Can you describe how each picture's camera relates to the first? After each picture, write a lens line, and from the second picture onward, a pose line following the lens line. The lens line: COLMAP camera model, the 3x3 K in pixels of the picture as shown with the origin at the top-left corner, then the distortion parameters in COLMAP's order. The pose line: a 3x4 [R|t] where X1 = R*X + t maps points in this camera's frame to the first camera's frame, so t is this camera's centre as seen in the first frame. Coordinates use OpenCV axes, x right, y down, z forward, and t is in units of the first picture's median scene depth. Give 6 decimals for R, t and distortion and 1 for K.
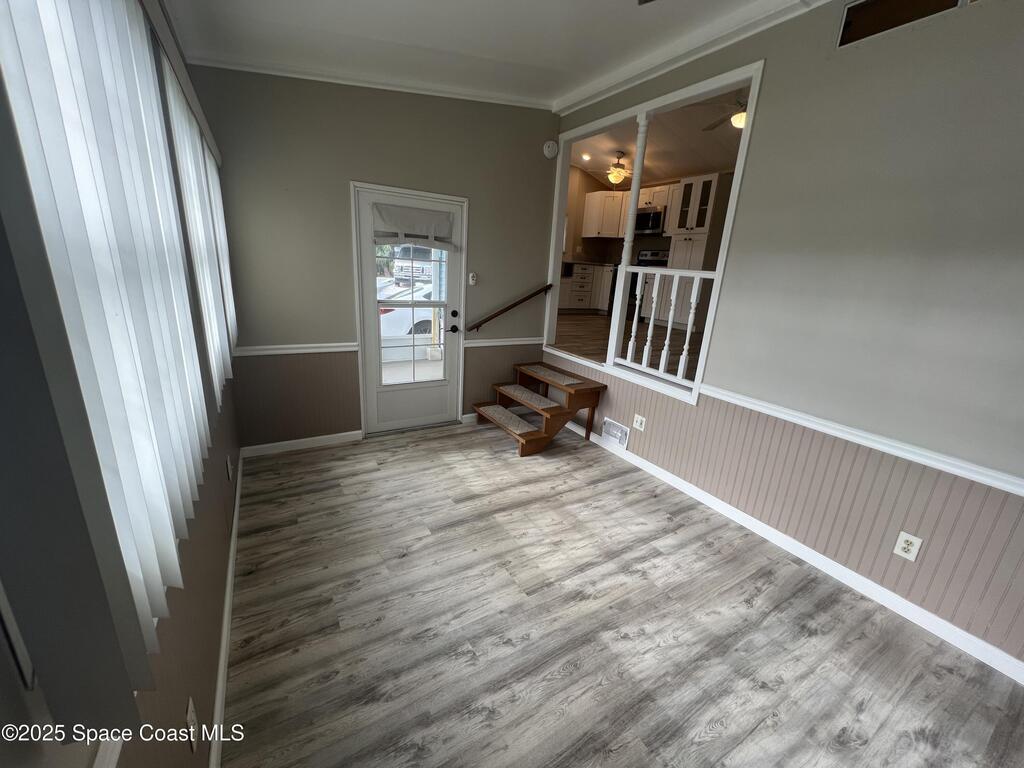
lens RADIAL K [[412.2, 0, 513.3], [0, 412.2, 387.5], [0, 0, 1]] dist [-0.004768, 0.001456]
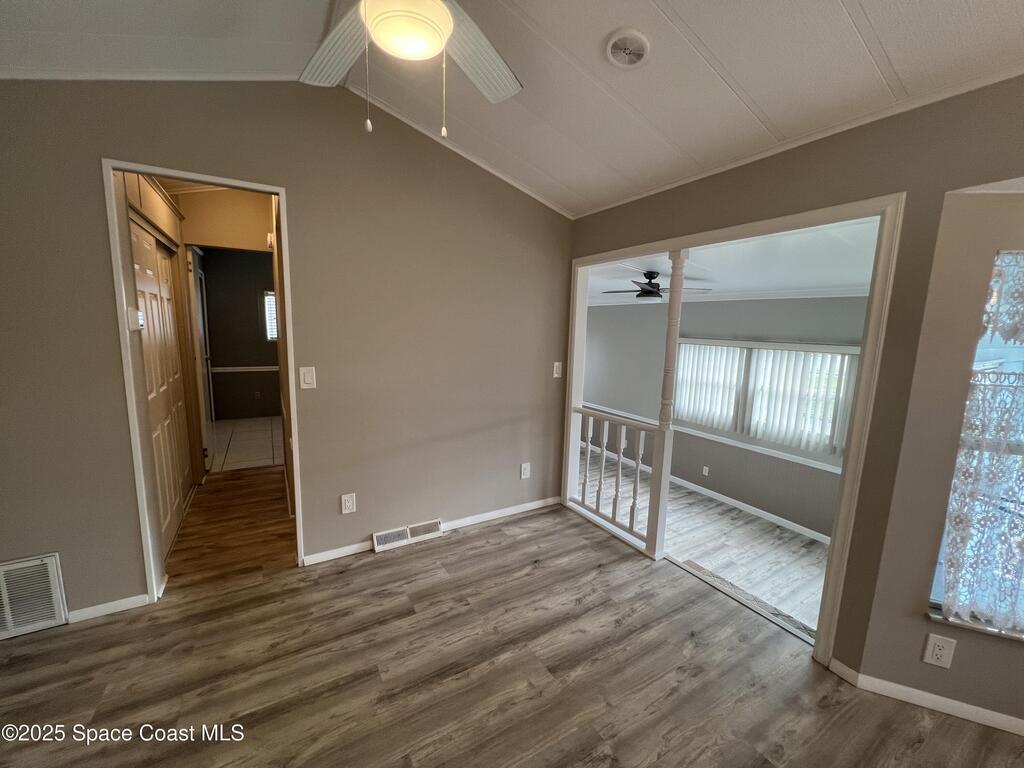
lens RADIAL K [[412.2, 0, 516.1], [0, 412.2, 387.4], [0, 0, 1]] dist [-0.004768, 0.001456]
pose [[-0.996068, -0.084338, -0.027137, 0.569247], [-0.087875, 0.901469, 0.423830, -0.658460], [-0.011282, 0.424548, -0.905335, 1.645972]]
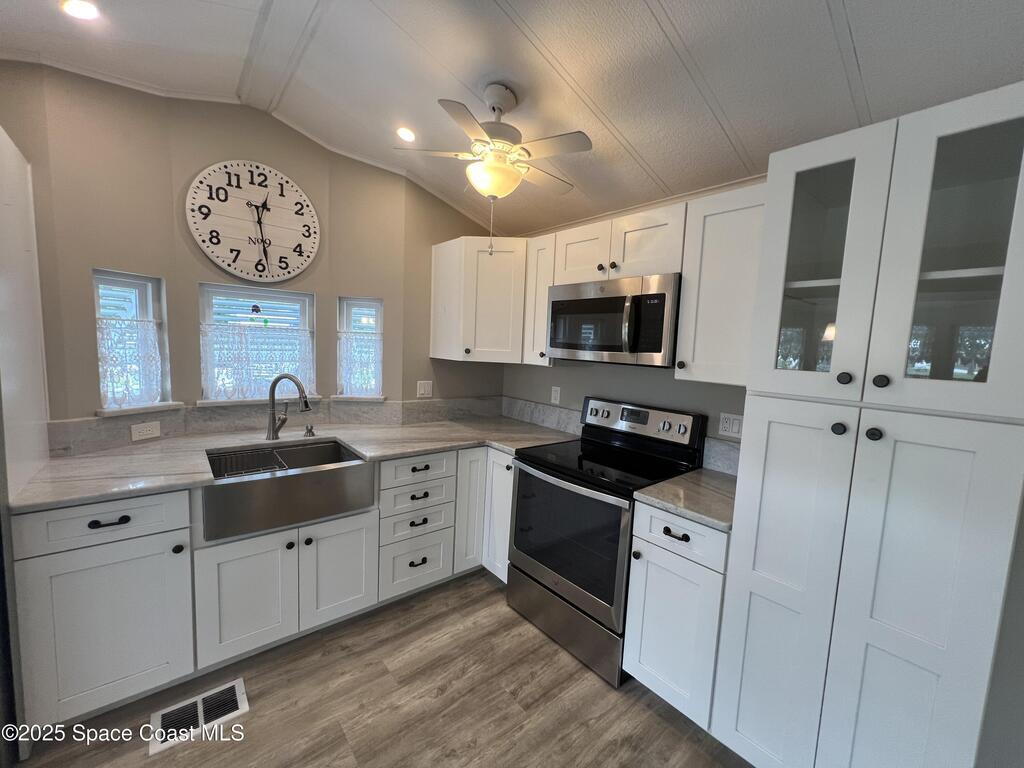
lens RADIAL K [[412.2, 0, 513.6], [0, 412.2, 386.7], [0, 0, 1]] dist [-0.004768, 0.001456]
pose [[0.983919, -0.035762, 0.174996, 0.403648], [0.066056, 0.983143, -0.170490, -0.623546], [-0.165949, 0.179308, 0.969696, 1.456577]]
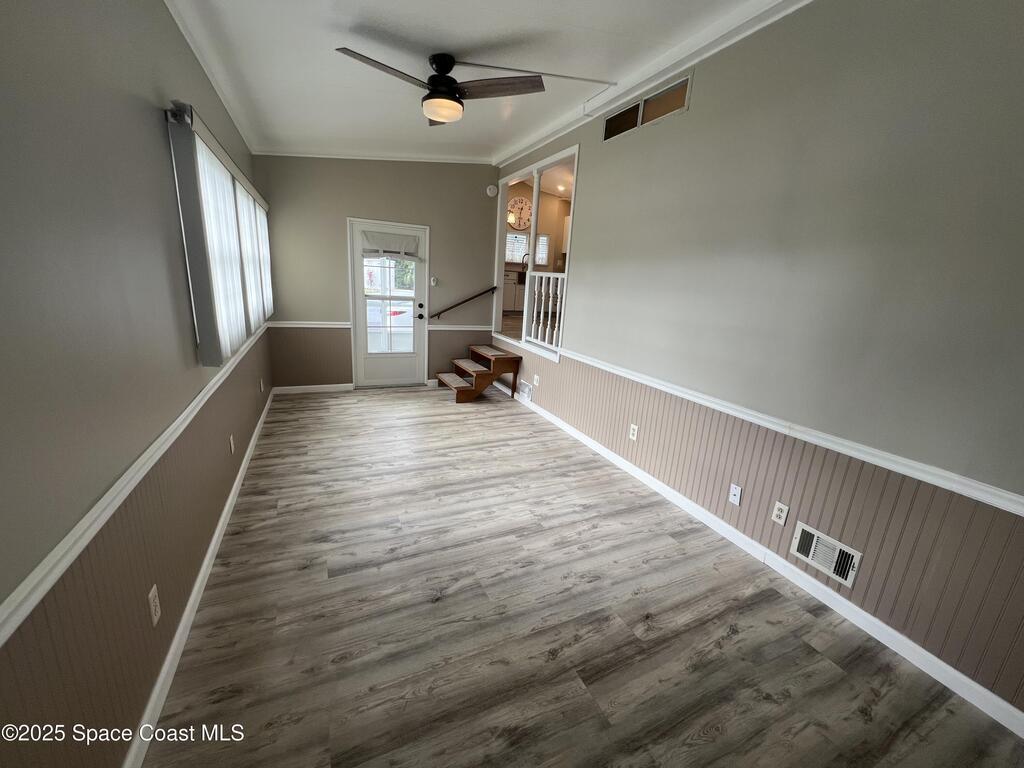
lens RADIAL K [[412.2, 0, 511.5], [0, 412.2, 387.4], [0, 0, 1]] dist [-0.004768, 0.001456]
pose [[0.994136, 0.028591, -0.104285, 0.361321], [-0.032523, 0.998815, -0.036197, 0.160376], [0.103126, 0.039376, 0.993889, -0.412804]]
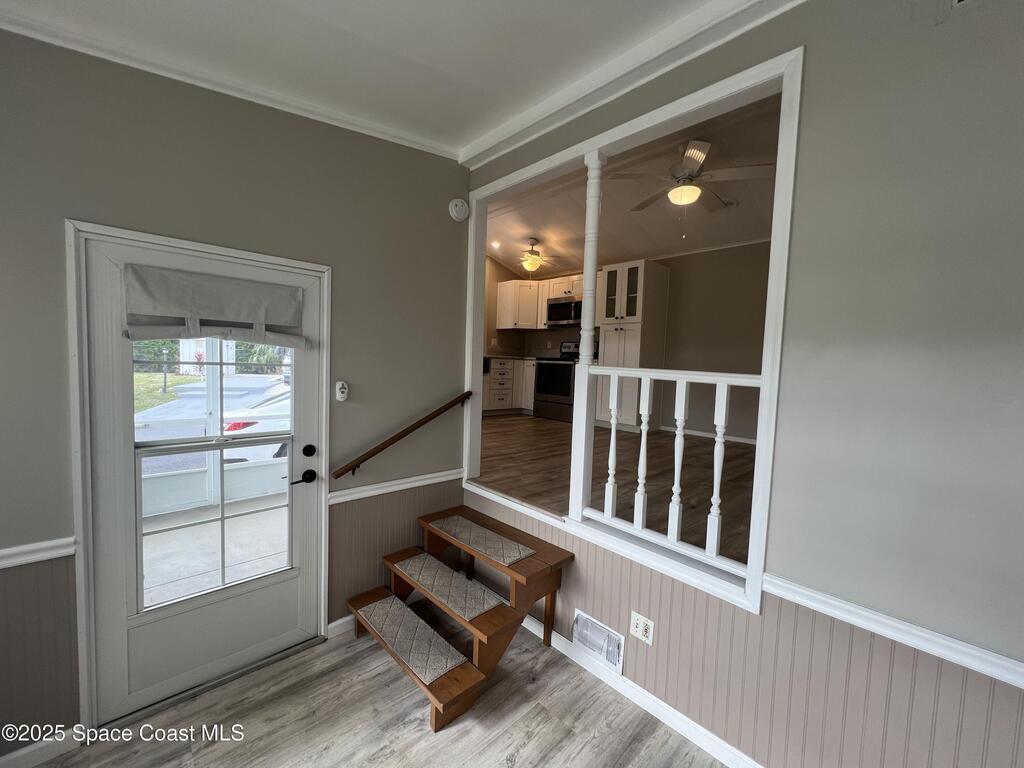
lens RADIAL K [[412.2, 0, 514.3], [0, 412.2, 387.5], [0, 0, 1]] dist [-0.004768, 0.001456]
pose [[0.975755, -0.038346, 0.215482, 0.020309], [0.083224, 0.975584, -0.203247, -0.136880], [-0.202427, 0.216252, 0.955122, 0.404786]]
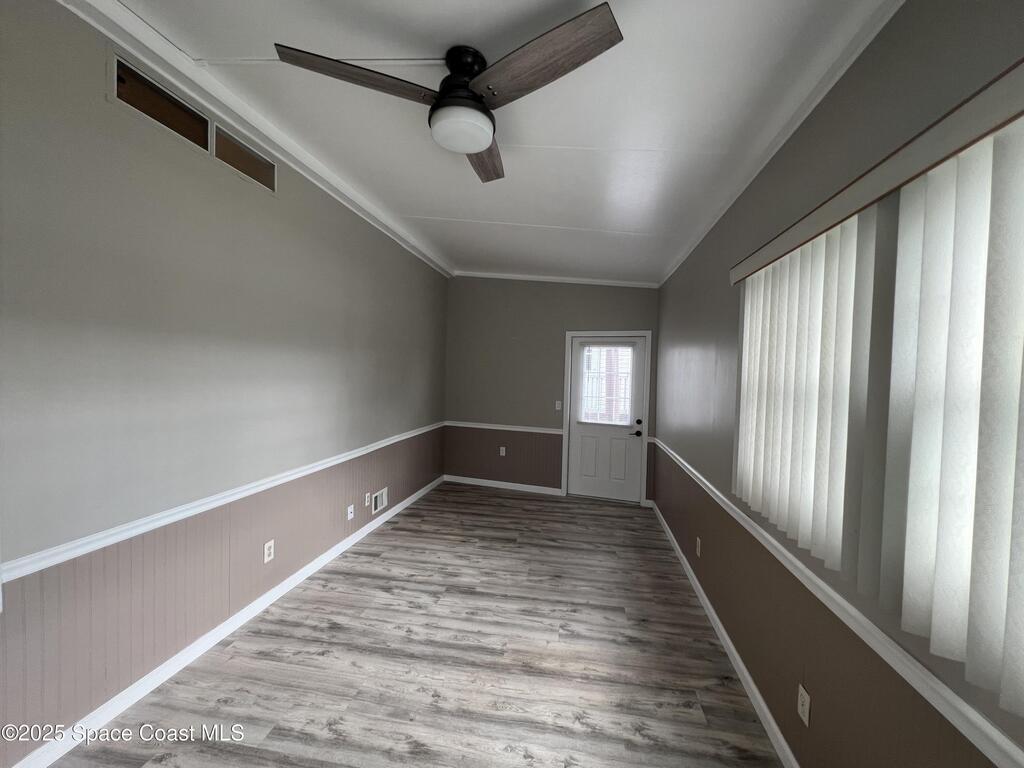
lens RADIAL K [[412.2, 0, 512.8], [0, 412.2, 387.9], [0, 0, 1]] dist [-0.004768, 0.001456]
pose [[-0.756969, -0.101893, 0.645458, -0.258375], [0.116426, 0.950933, 0.286655, -0.234717], [-0.642996, 0.292137, -0.707964, 0.730722]]
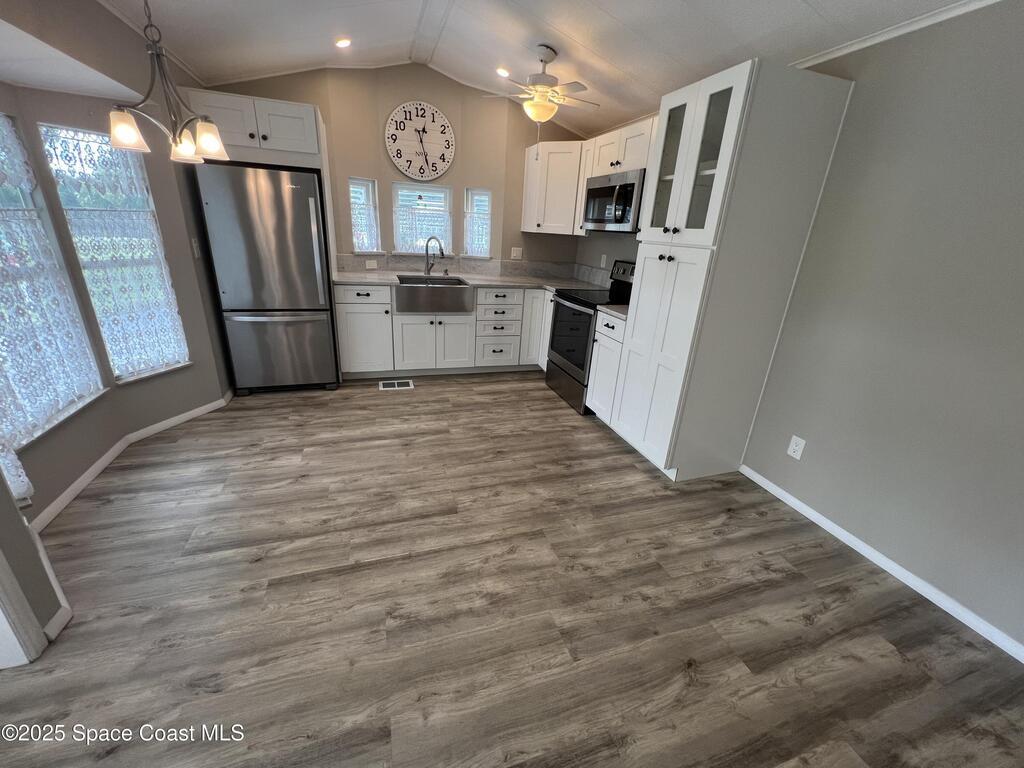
lens RADIAL K [[412.2, 0, 512.4], [0, 412.2, 387.7], [0, 0, 1]] dist [-0.004768, 0.001456]
pose [[0.979454, 0.069518, -0.189308, 0.633449], [-0.056521, 0.995713, 0.073216, -0.449989], [0.193587, -0.061011, 0.979184, 1.019847]]
